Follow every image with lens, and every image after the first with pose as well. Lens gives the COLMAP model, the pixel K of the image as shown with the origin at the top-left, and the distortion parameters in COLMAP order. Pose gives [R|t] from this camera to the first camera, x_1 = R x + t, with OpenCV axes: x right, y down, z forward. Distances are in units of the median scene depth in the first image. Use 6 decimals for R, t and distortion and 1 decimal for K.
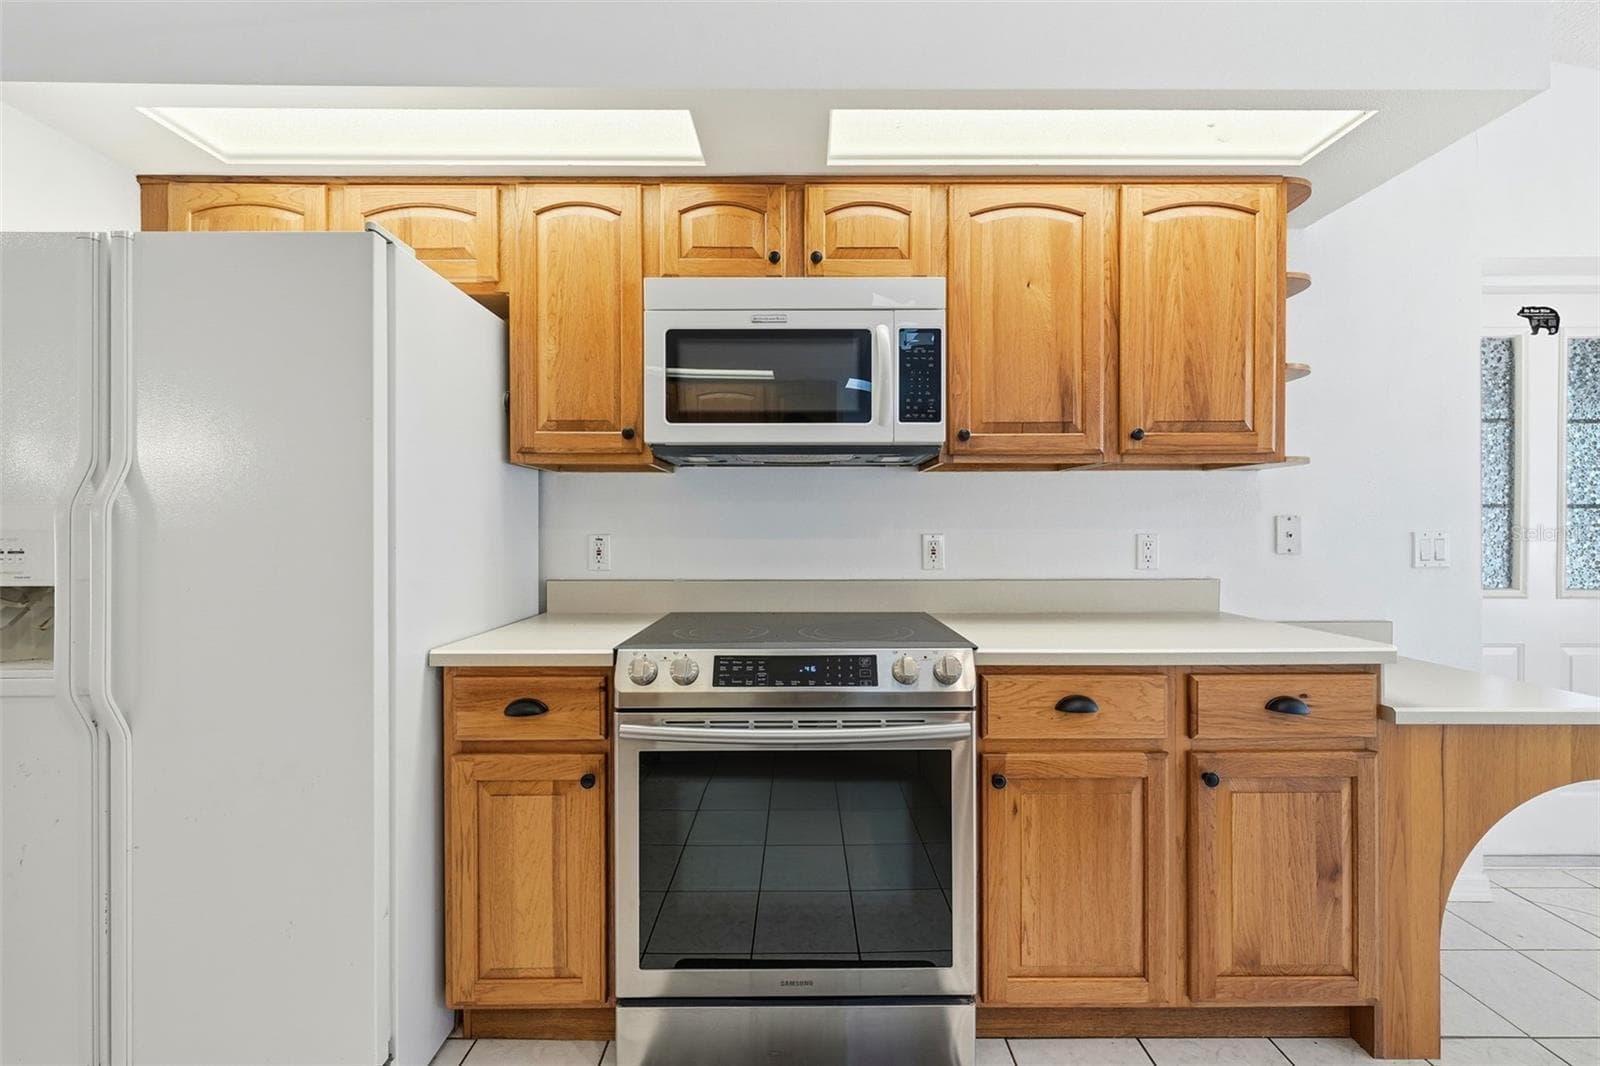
lens RADIAL K [[632.2, 0, 806.7], [0, 632.2, 528.1], [0, 0, 1]] dist [-0.008728, -0.000028]
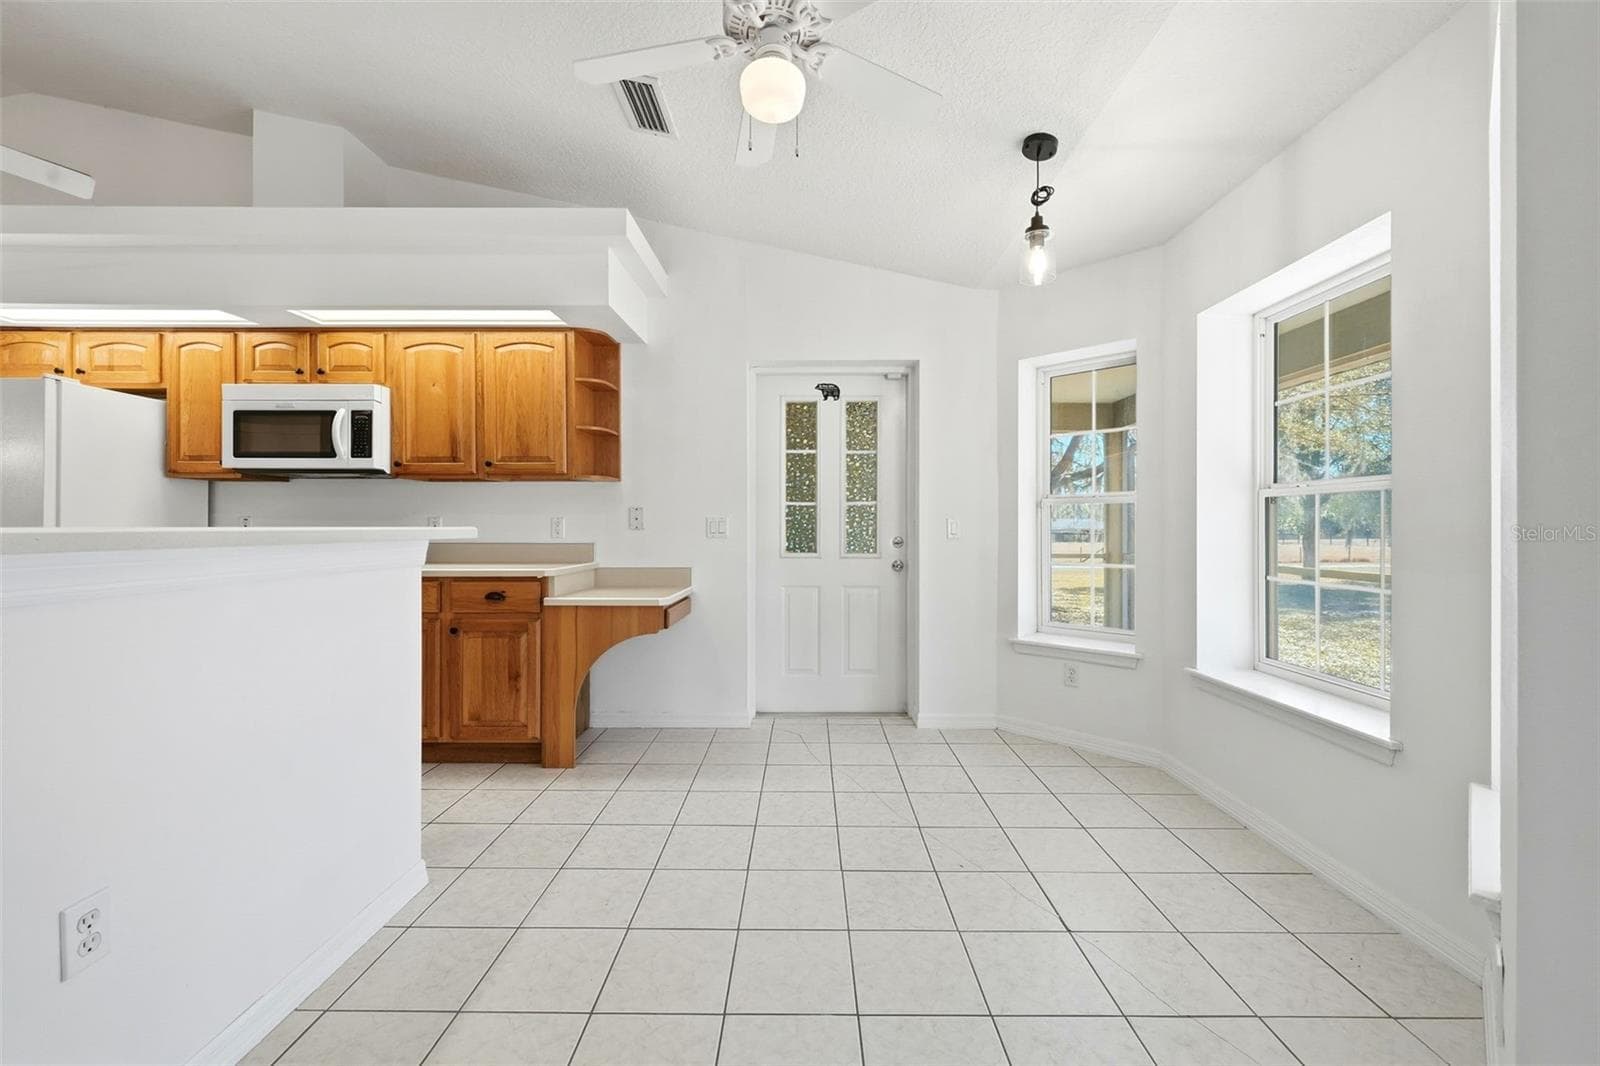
lens RADIAL K [[598.4, 0, 800.0], [0, 598.4, 533.0], [0, 0, 1]] dist [-0.000646, -0.000128]
pose [[0.999914, 0.004127, -0.012423, 1.485088], [-0.004055, 0.999975, 0.005832, 0.047450], [0.012446, -0.005781, 0.999906, -0.799510]]
